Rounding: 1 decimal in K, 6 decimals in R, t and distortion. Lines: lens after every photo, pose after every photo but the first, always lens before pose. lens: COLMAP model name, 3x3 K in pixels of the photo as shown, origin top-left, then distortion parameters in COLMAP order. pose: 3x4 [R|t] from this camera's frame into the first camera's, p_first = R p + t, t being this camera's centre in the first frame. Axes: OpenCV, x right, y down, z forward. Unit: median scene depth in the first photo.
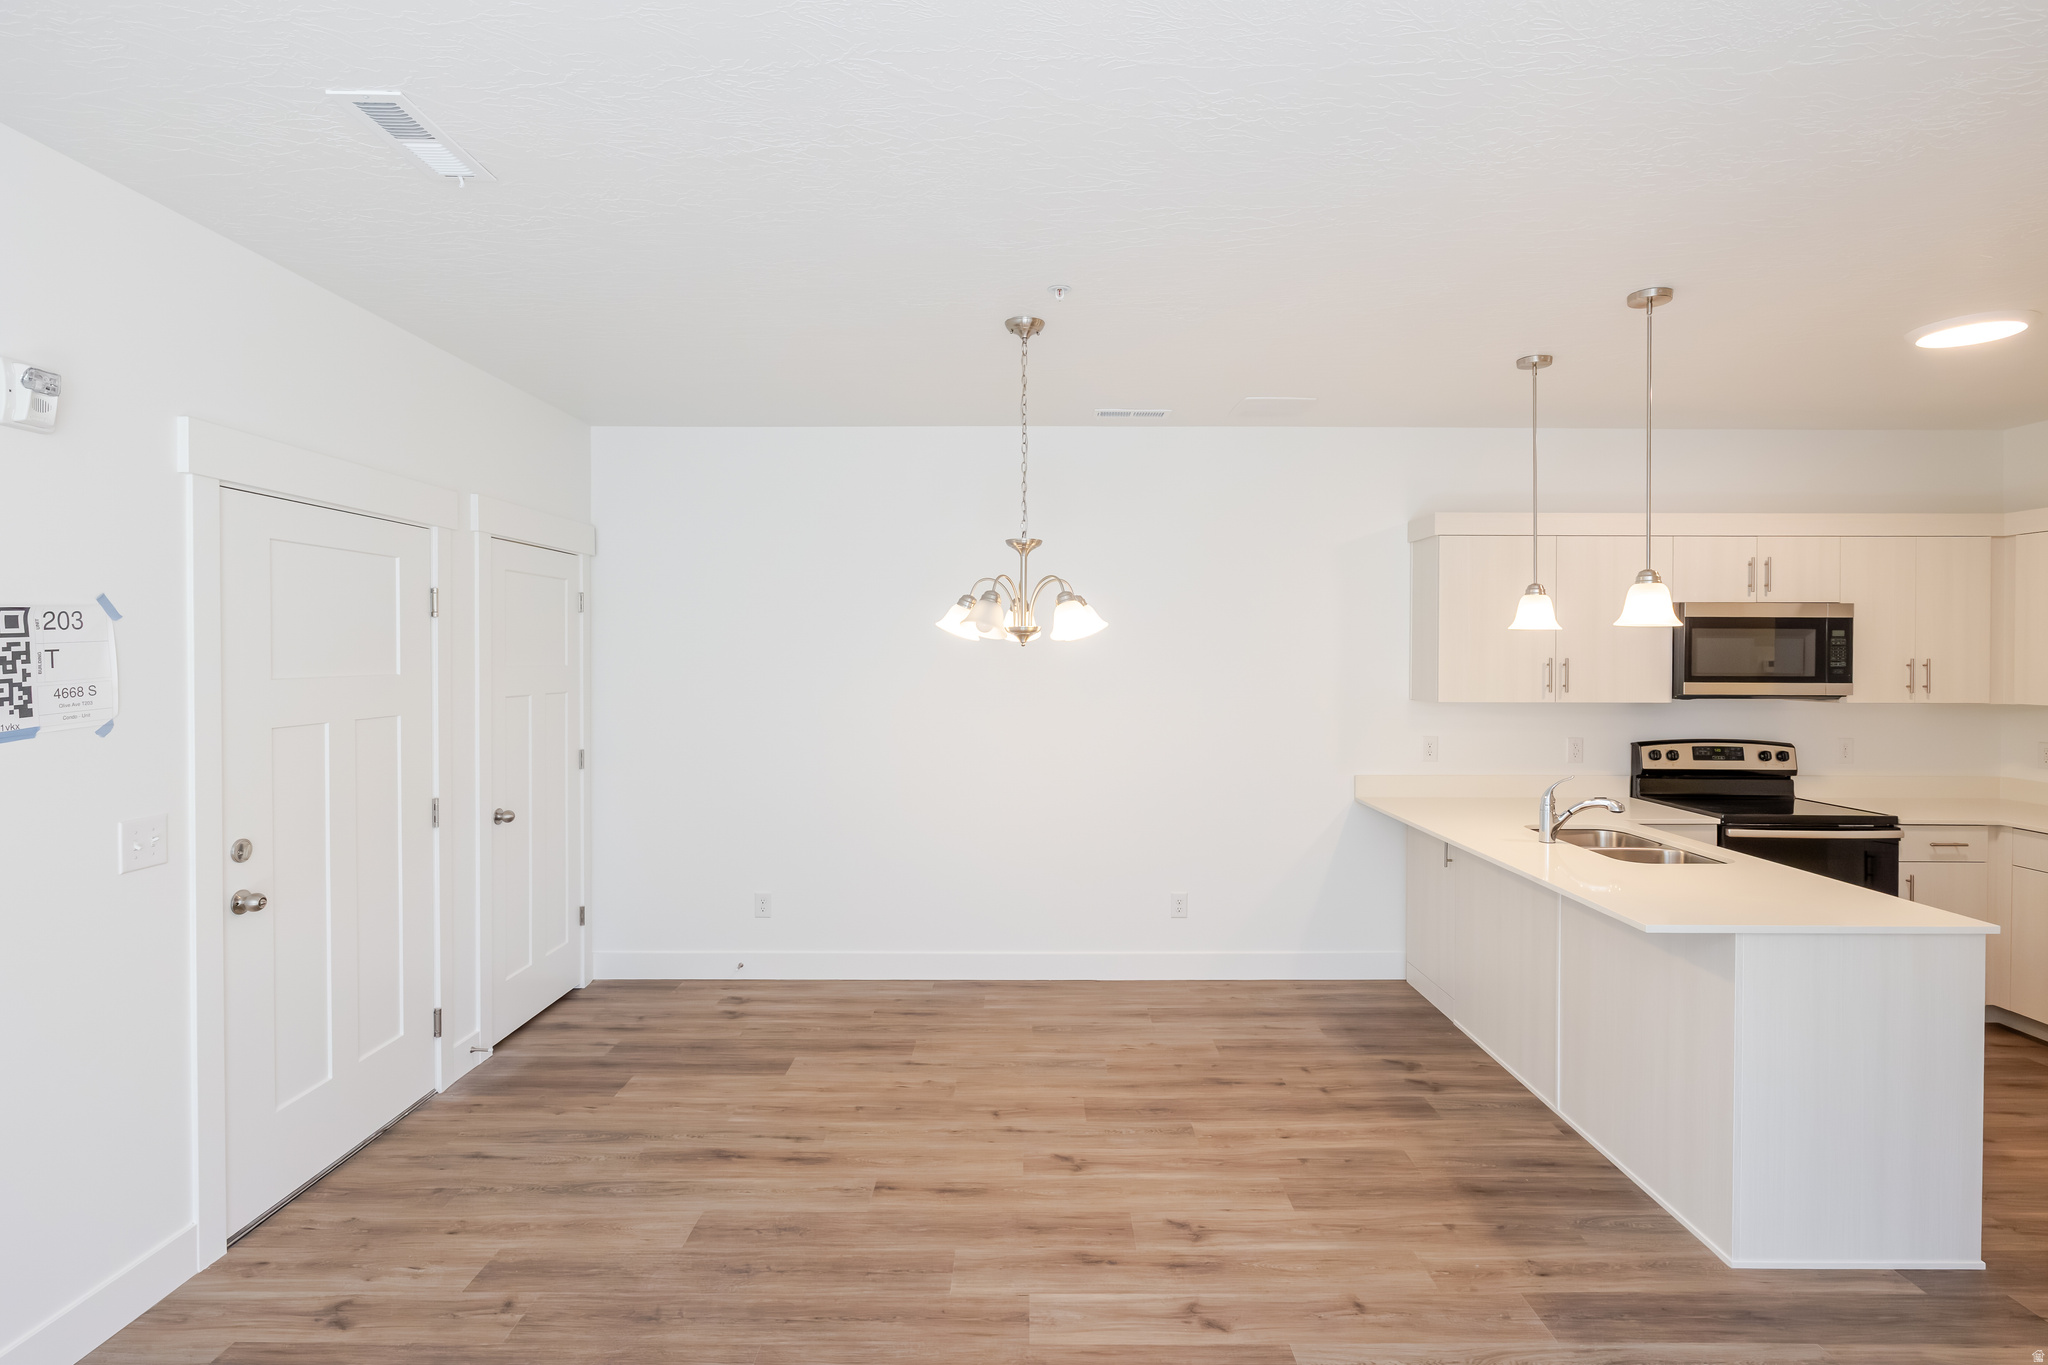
lens RADIAL K [[964.8, 0, 1041.3], [0, 964.8, 726.8], [0, 0, 1]] dist [-0.003058, 0.001453]
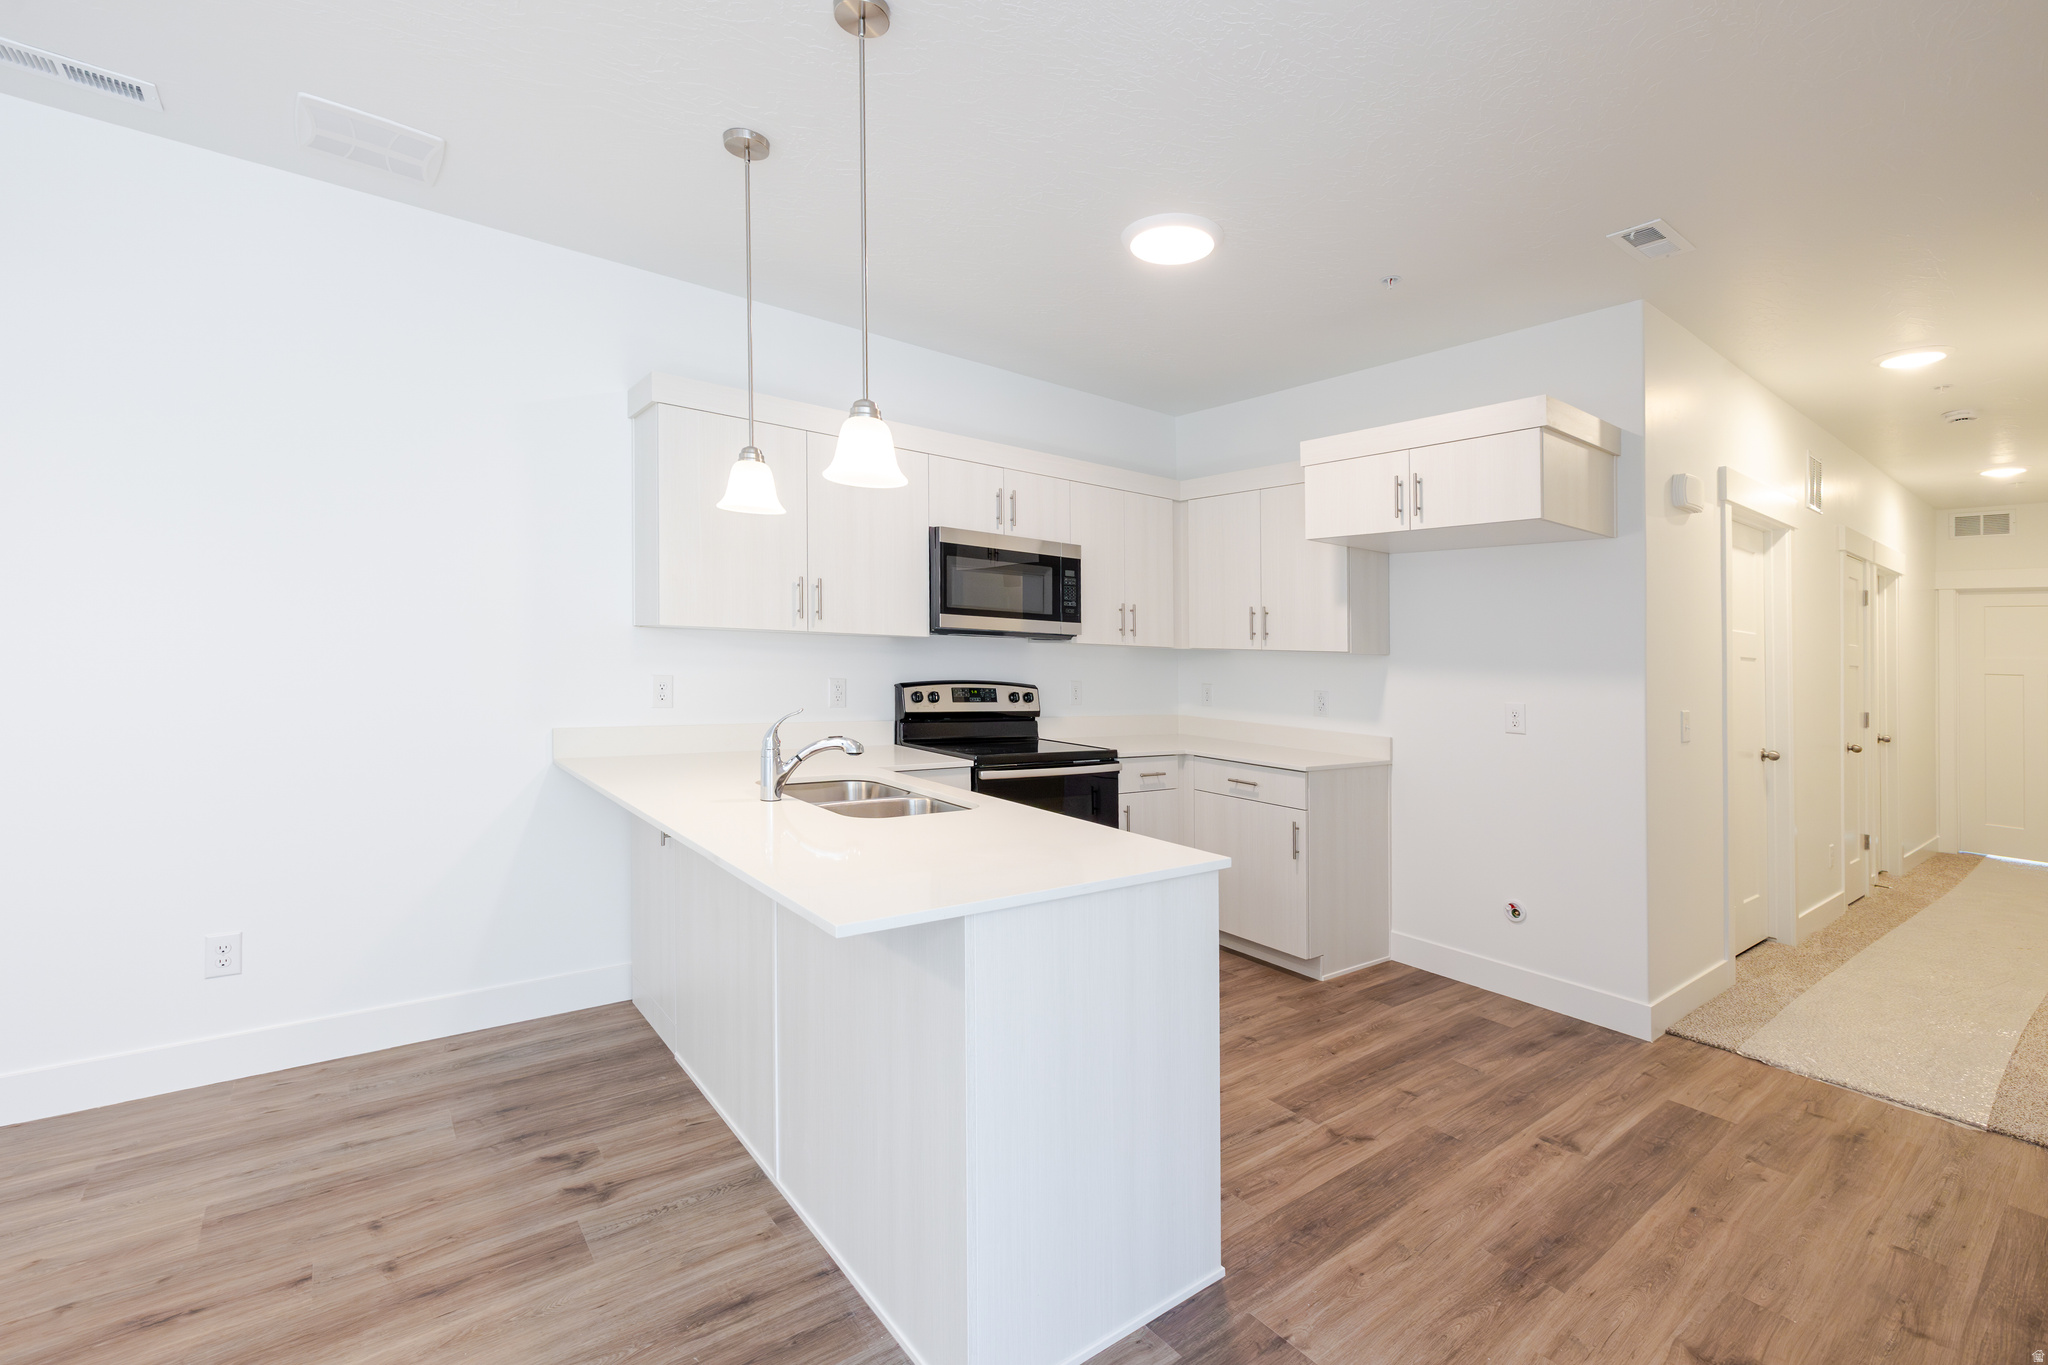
lens RADIAL K [[888.8, 0, 1026.3], [0, 888.8, 686.3], [0, 0, 1]] dist [0.001052, -0.000383]
pose [[0.797463, 0.001681, 0.603365, 0.225508], [0.014686, 0.999646, -0.022196, 0.042286], [-0.603188, 0.026562, 0.797156, 0.283500]]
